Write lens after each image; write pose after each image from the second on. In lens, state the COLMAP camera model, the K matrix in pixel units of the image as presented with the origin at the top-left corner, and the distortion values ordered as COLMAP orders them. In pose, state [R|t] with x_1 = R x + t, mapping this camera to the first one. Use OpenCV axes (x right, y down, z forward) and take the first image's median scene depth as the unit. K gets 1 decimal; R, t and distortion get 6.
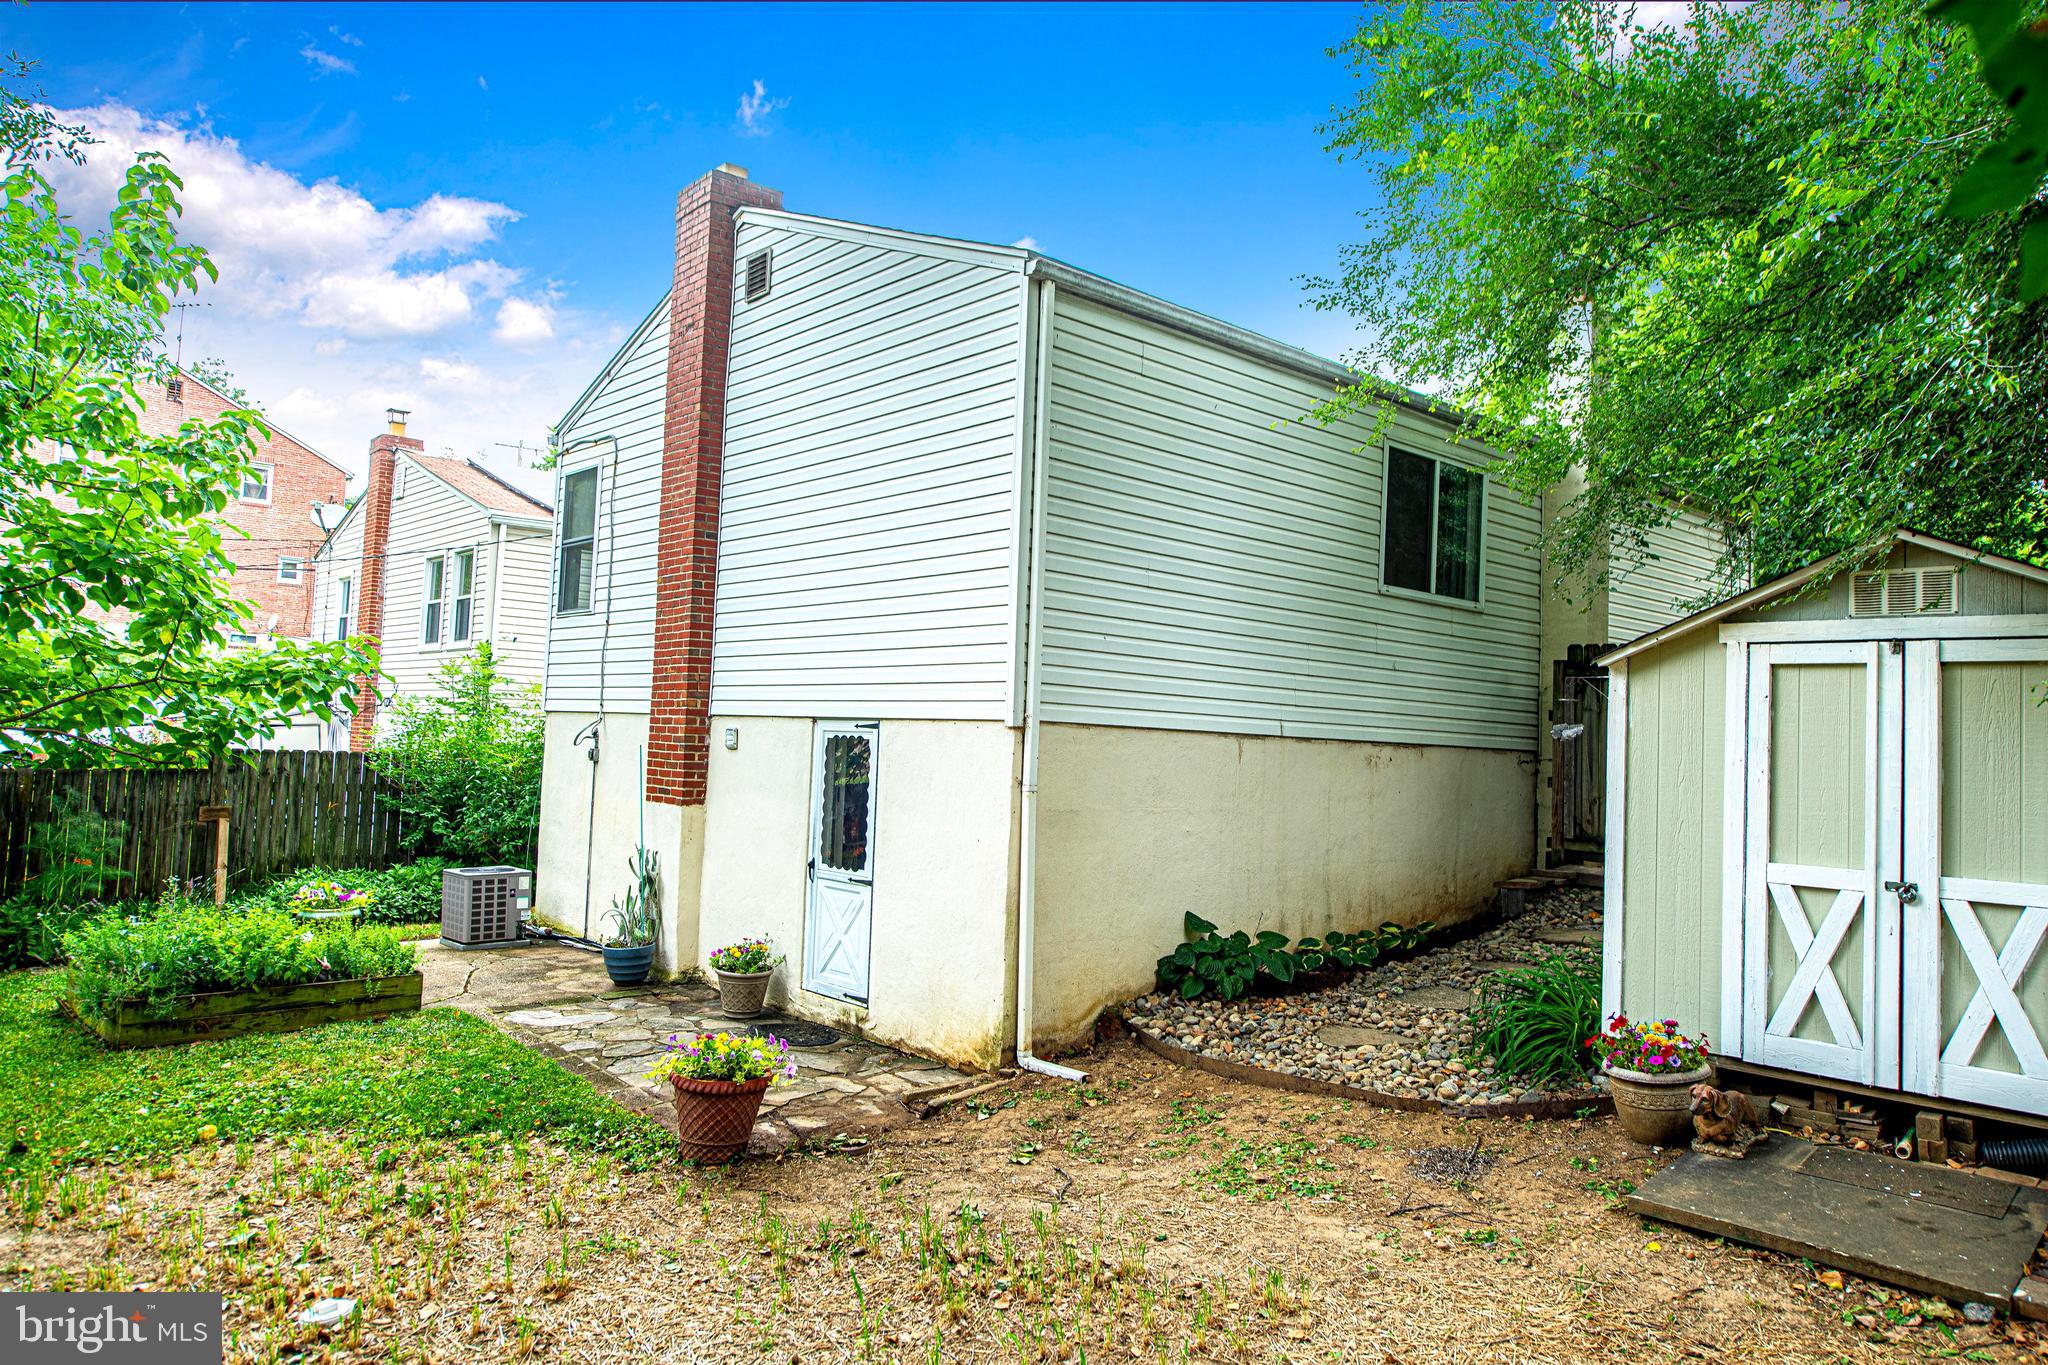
lens RADIAL K [[1373.5, 0, 1025.4], [0, 1373.5, 683.5], [0, 0, 1]] dist [-0.023664, -0.000549]
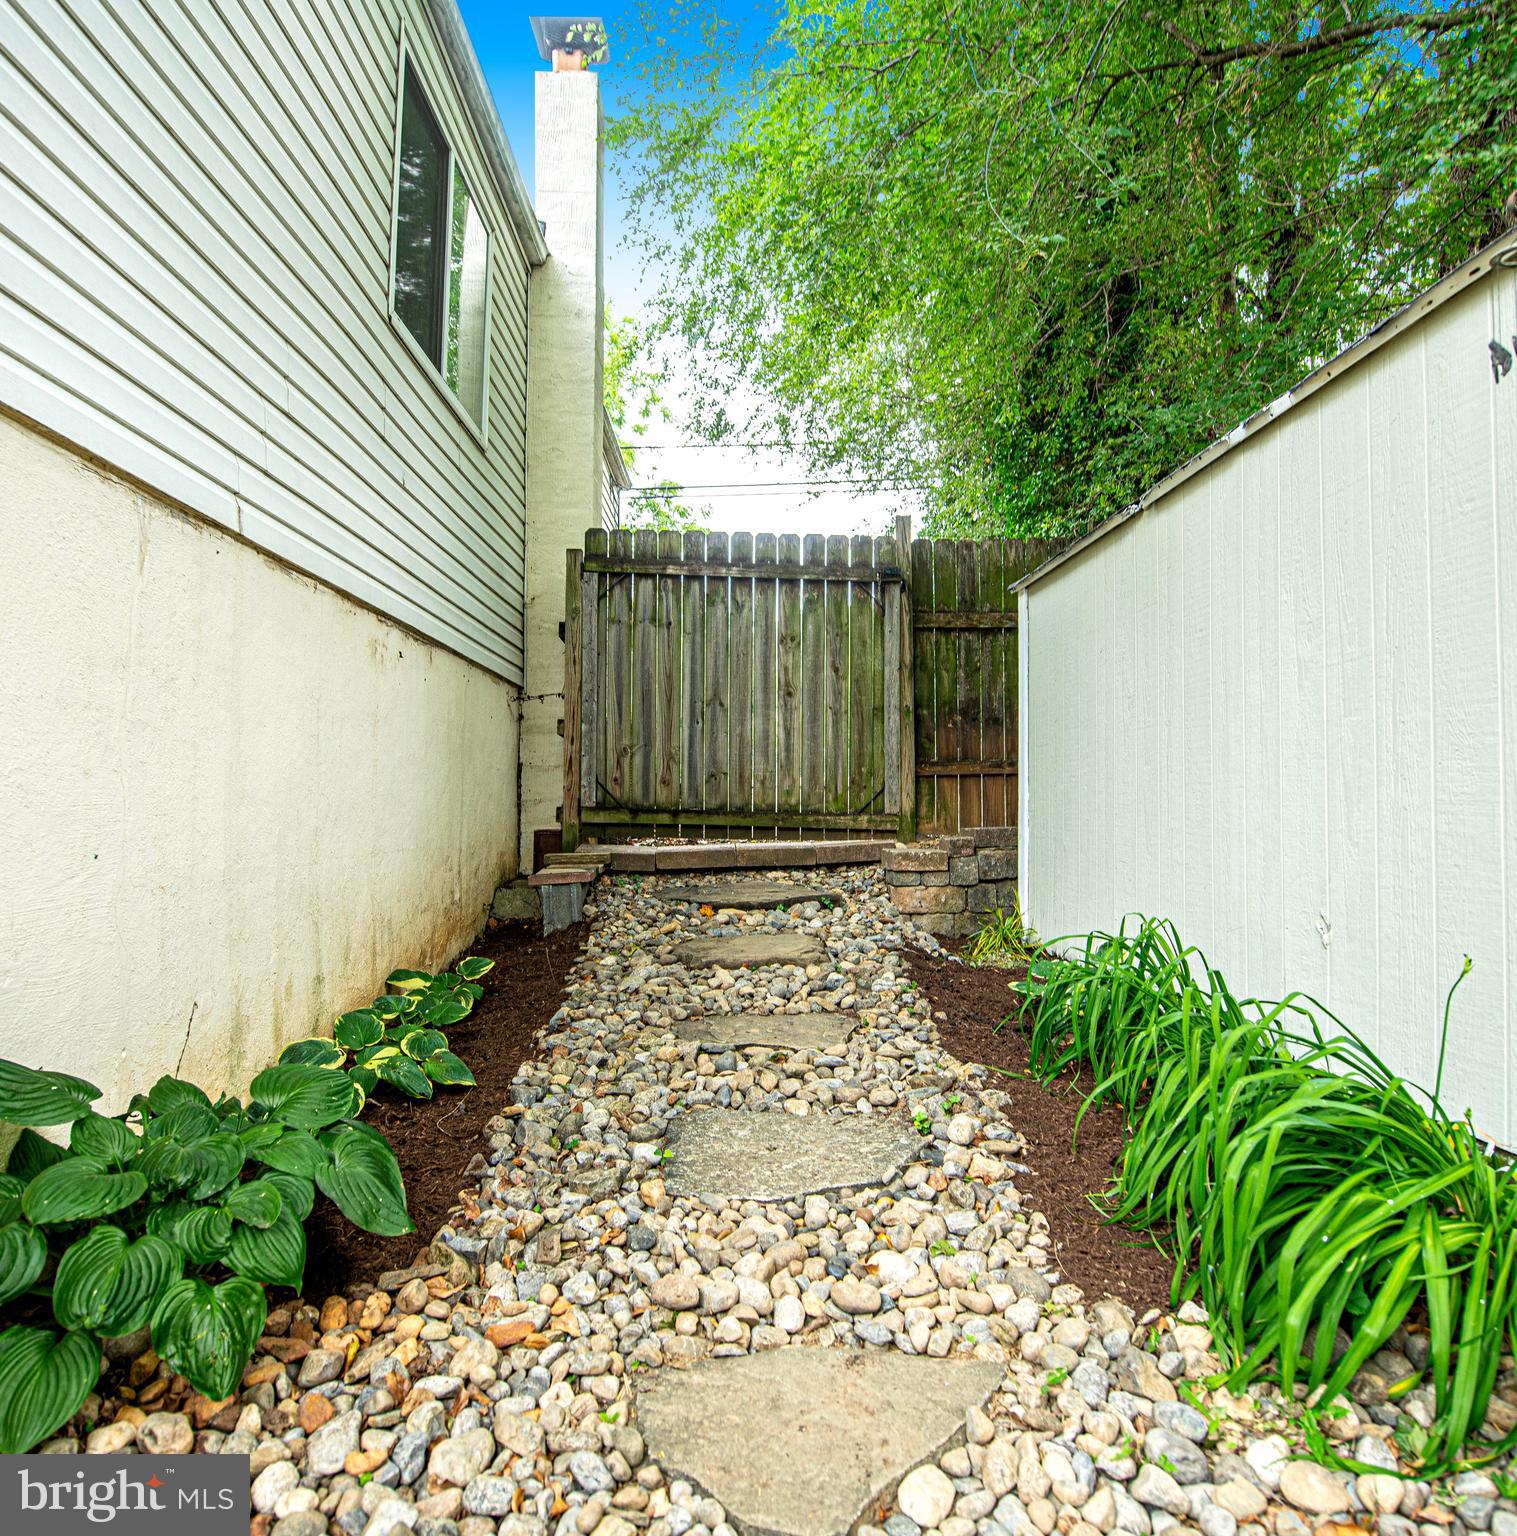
lens RADIAL K [[1072.8, 0, 759.6], [0, 1072.8, 768.7], [0, 0, 1]] dist [0.001549, 0.000114]
pose [[0.649670, -0.014454, 0.760079, 0.040151], [-0.011911, 0.999503, 0.029188, 0.078953], [-0.760123, -0.028016, 0.649175, 0.593208]]
